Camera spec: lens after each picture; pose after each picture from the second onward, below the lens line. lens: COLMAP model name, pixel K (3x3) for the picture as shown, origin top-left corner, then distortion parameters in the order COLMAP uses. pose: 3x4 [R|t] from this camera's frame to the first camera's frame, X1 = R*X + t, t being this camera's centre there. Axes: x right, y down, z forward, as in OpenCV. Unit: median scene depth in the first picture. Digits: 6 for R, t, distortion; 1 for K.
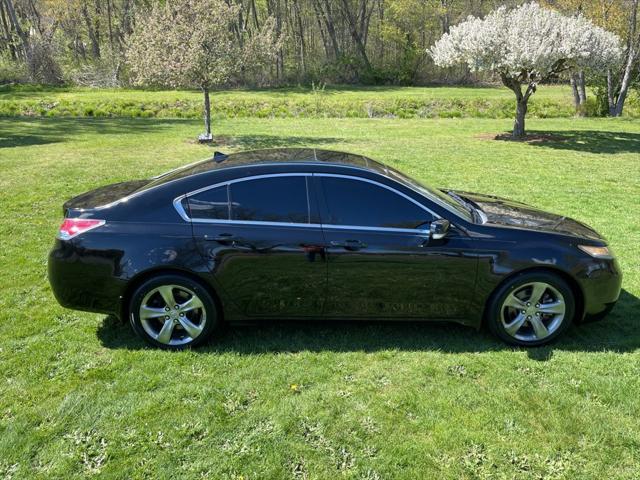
lens RADIAL K [[491.6, 0, 320.0], [0, 491.6, 240.0], [0, 0, 1]] dist [0.074104, -0.117859]
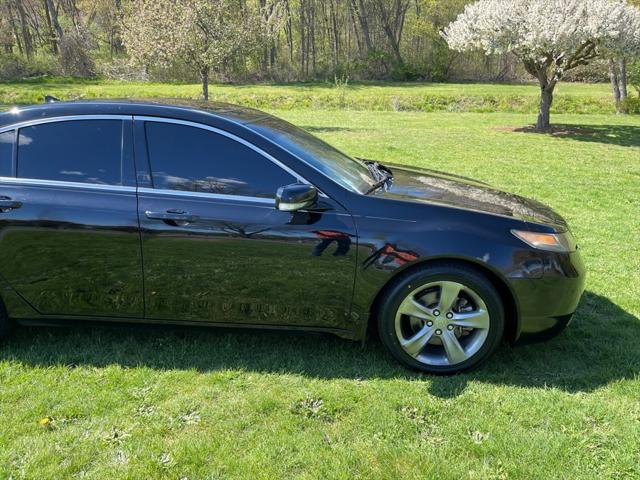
lens RADIAL K [[491.6, 0, 320.0], [0, 491.6, 240.0], [0, 0, 1]] dist [0.074104, -0.117859]
pose [[0.996891, 0.032608, -0.071726, 0.080444], [-0.032684, 0.999466, 0.000112, 0.008745], [0.071691, 0.002233, 0.997424, 0.079225]]
